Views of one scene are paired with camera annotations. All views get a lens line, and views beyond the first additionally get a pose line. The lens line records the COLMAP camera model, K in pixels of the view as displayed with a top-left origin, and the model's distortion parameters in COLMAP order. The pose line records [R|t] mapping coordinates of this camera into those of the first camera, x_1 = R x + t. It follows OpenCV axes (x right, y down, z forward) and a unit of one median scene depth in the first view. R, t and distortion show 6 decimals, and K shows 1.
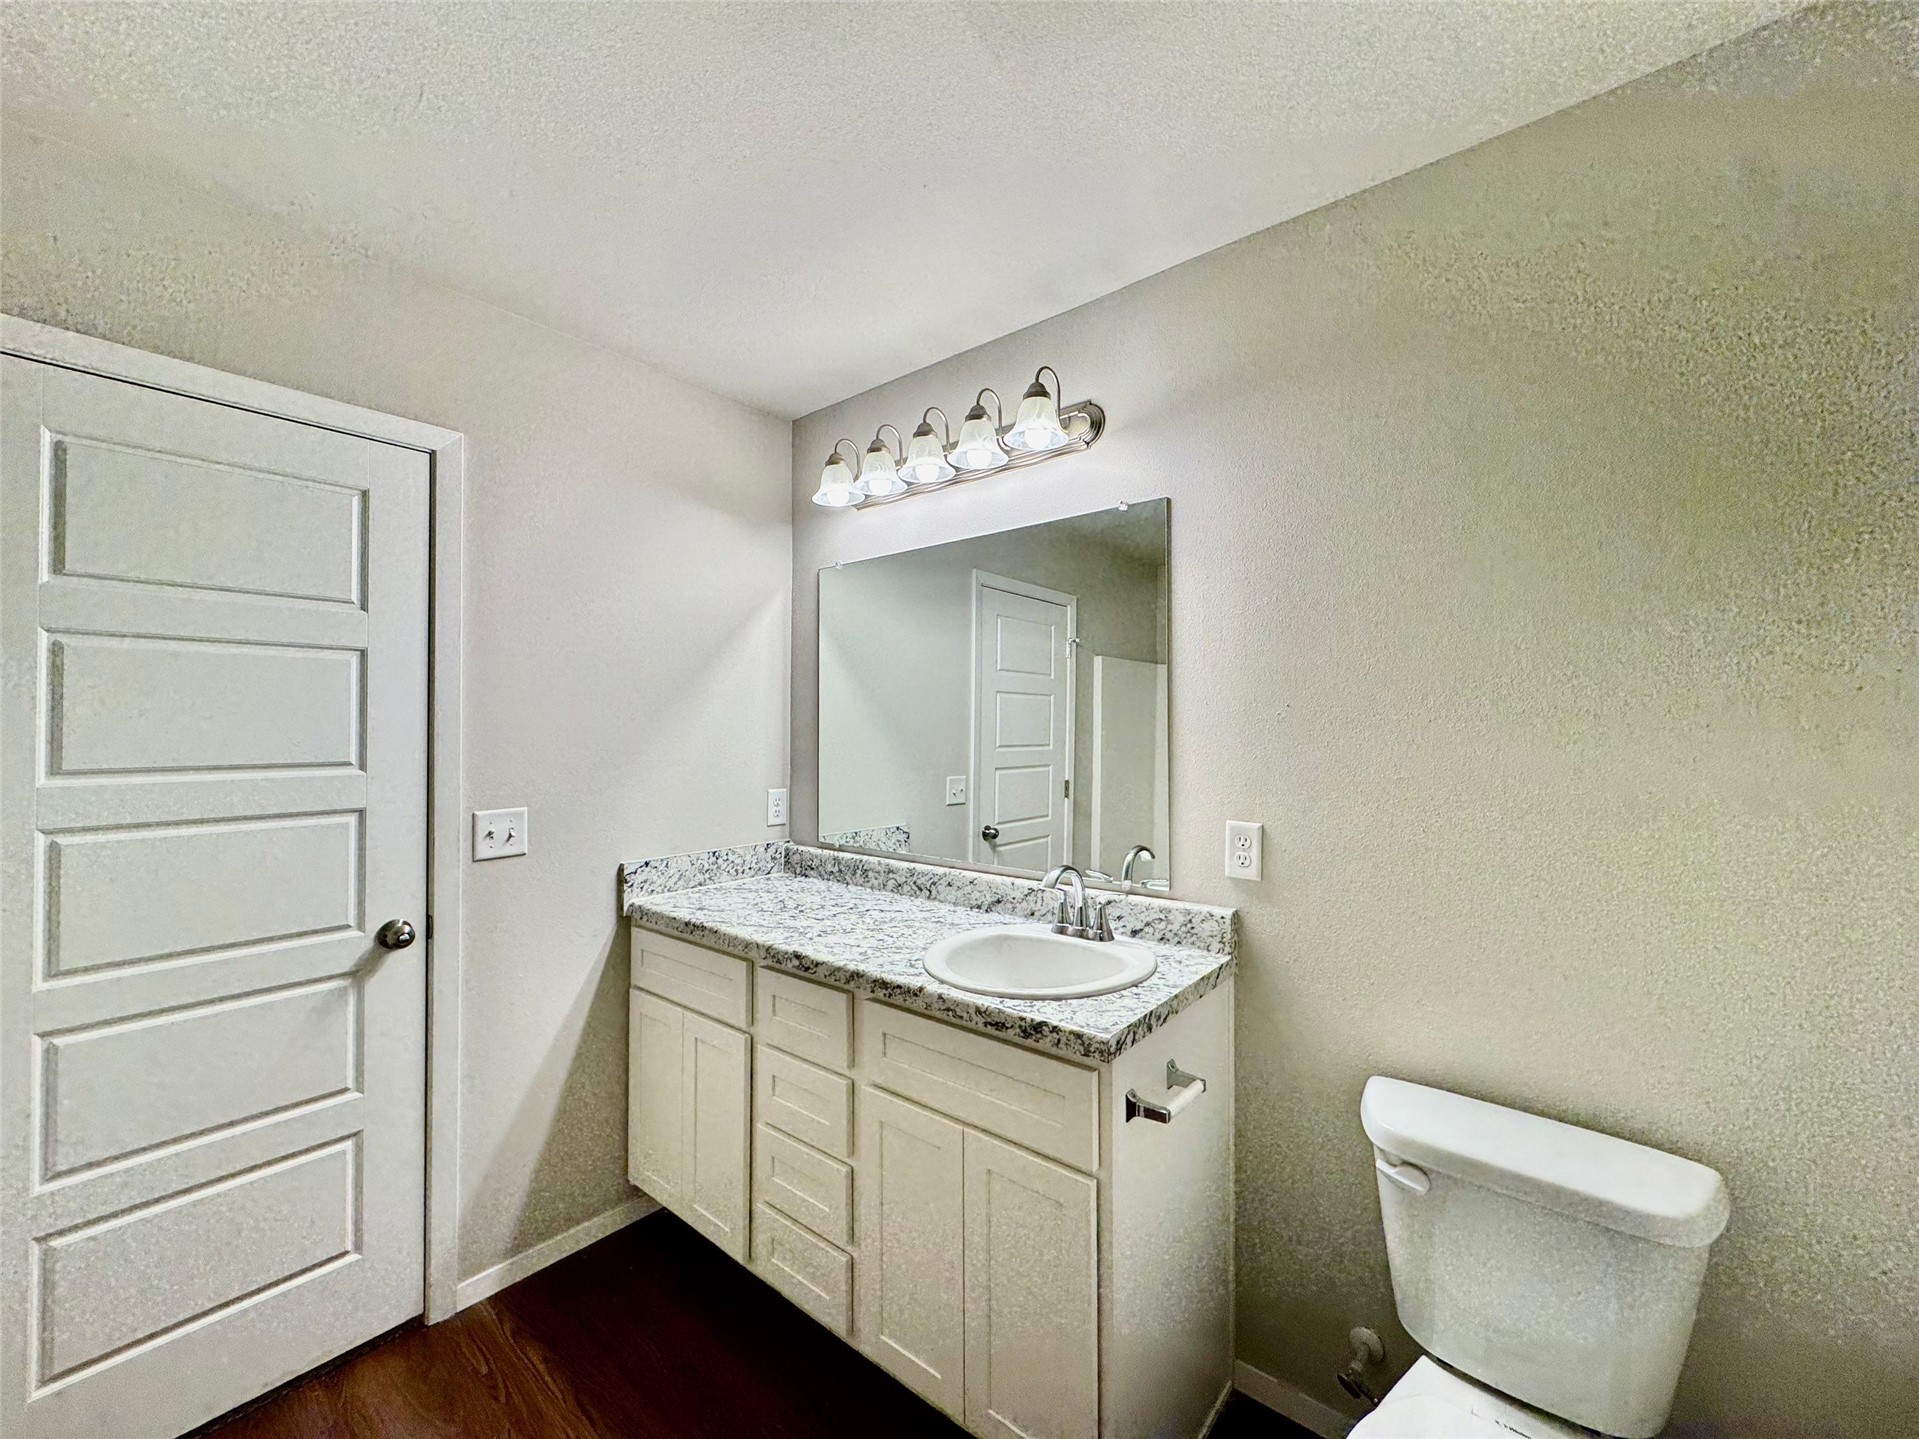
lens RADIAL K [[767.0, 0, 959.3], [0, 767.0, 722.1], [0, 0, 1]] dist [0.000491, 0.000414]
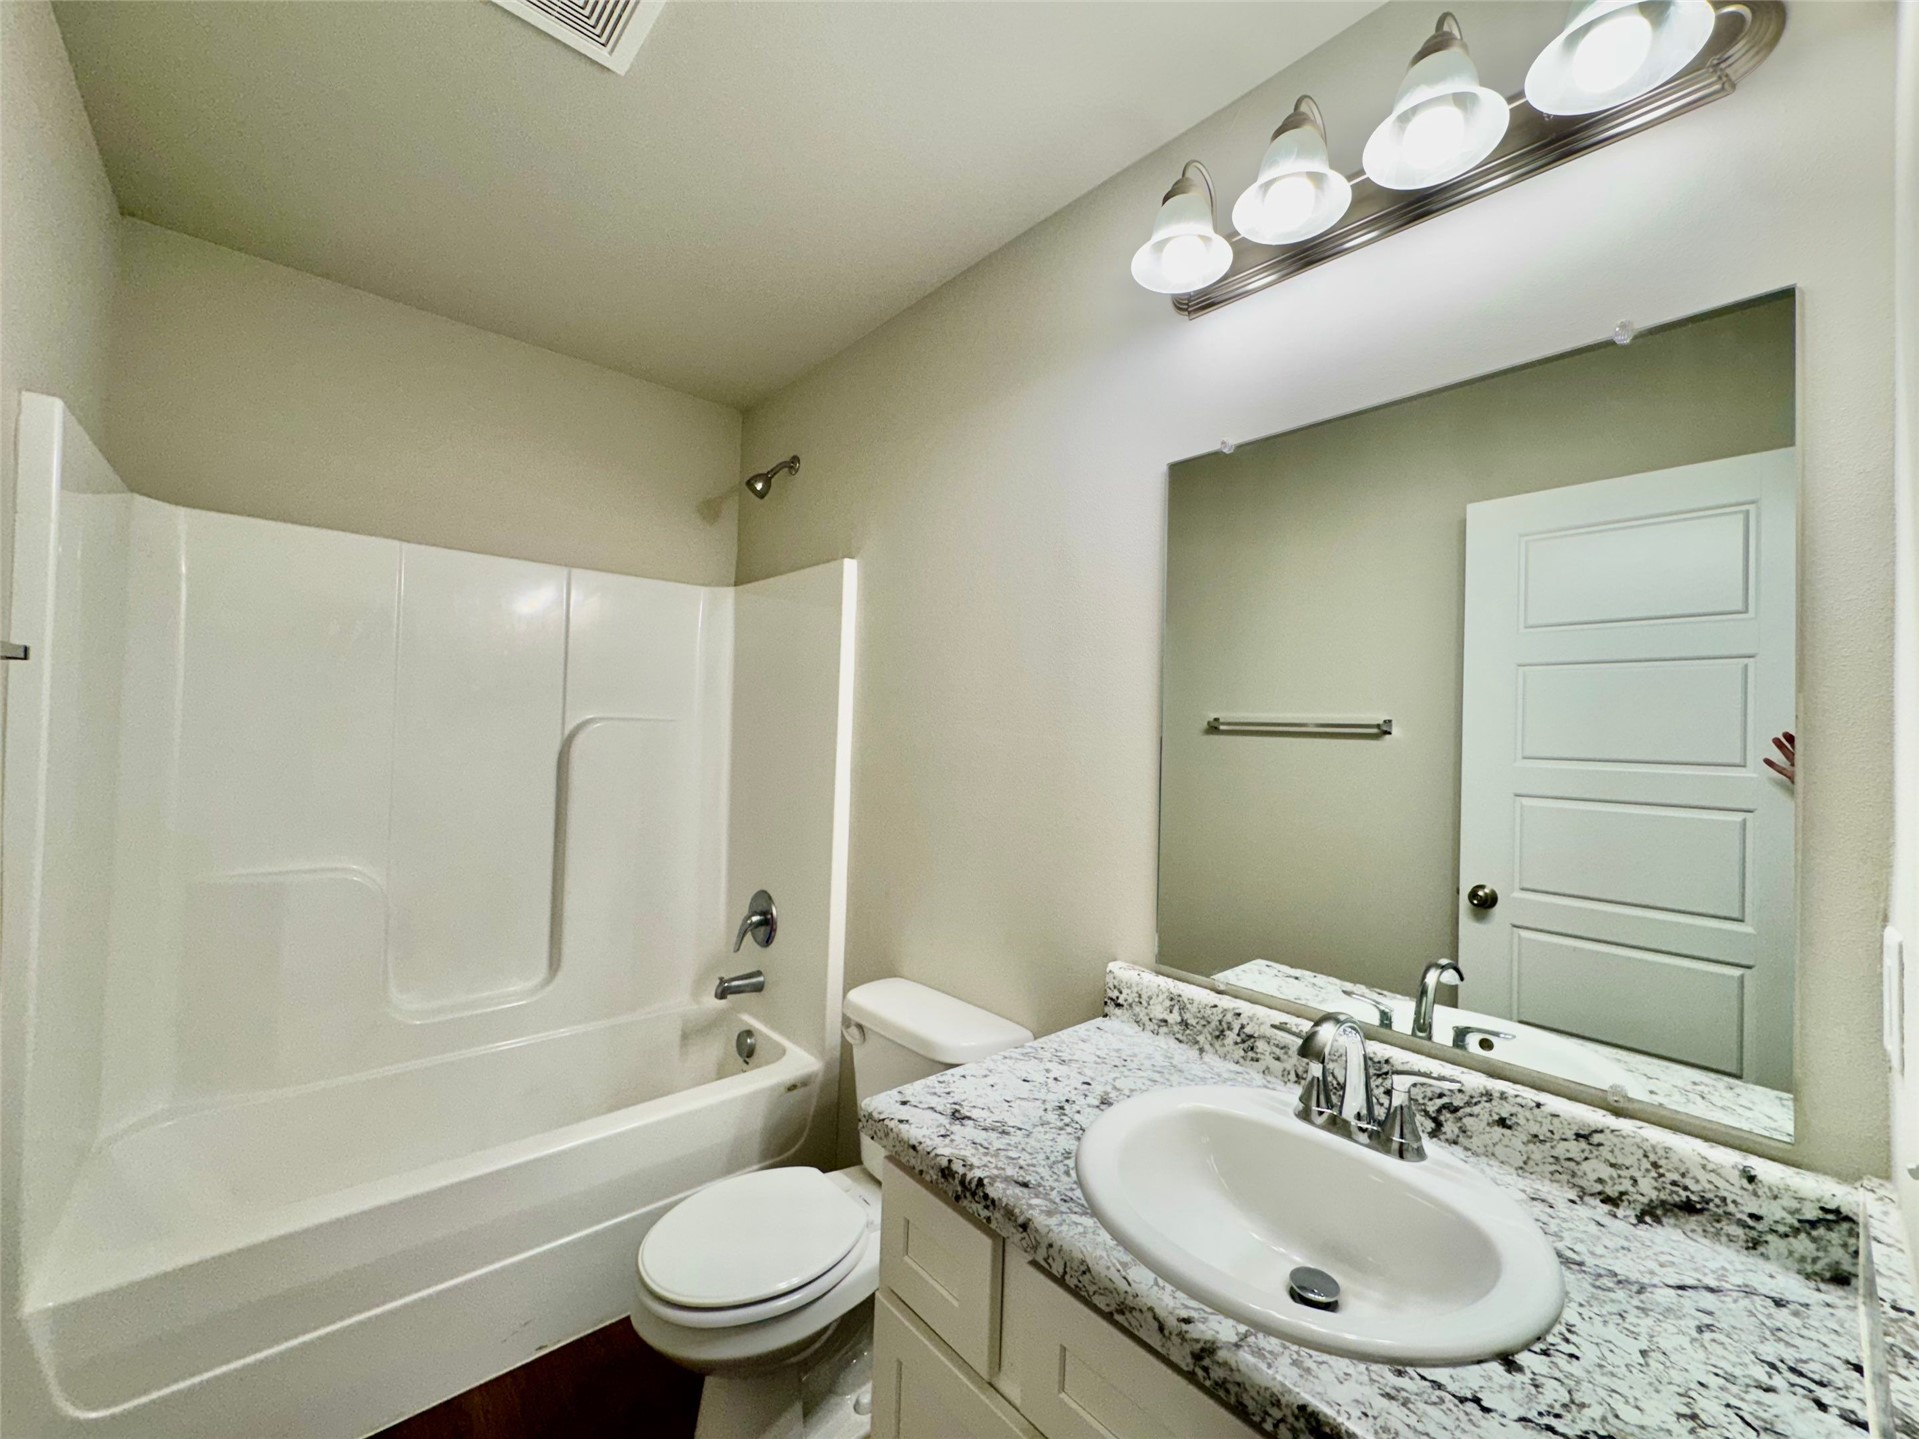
lens RADIAL K [[767.0, 0, 959.3], [0, 767.0, 722.1], [0, 0, 1]] dist [0.000491, 0.000414]
pose [[0.987955, 0.035350, -0.150651, -0.270519], [-0.035878, 0.999356, -0.000783, -0.011788], [0.150526, 0.006179, 0.988587, 0.507194]]
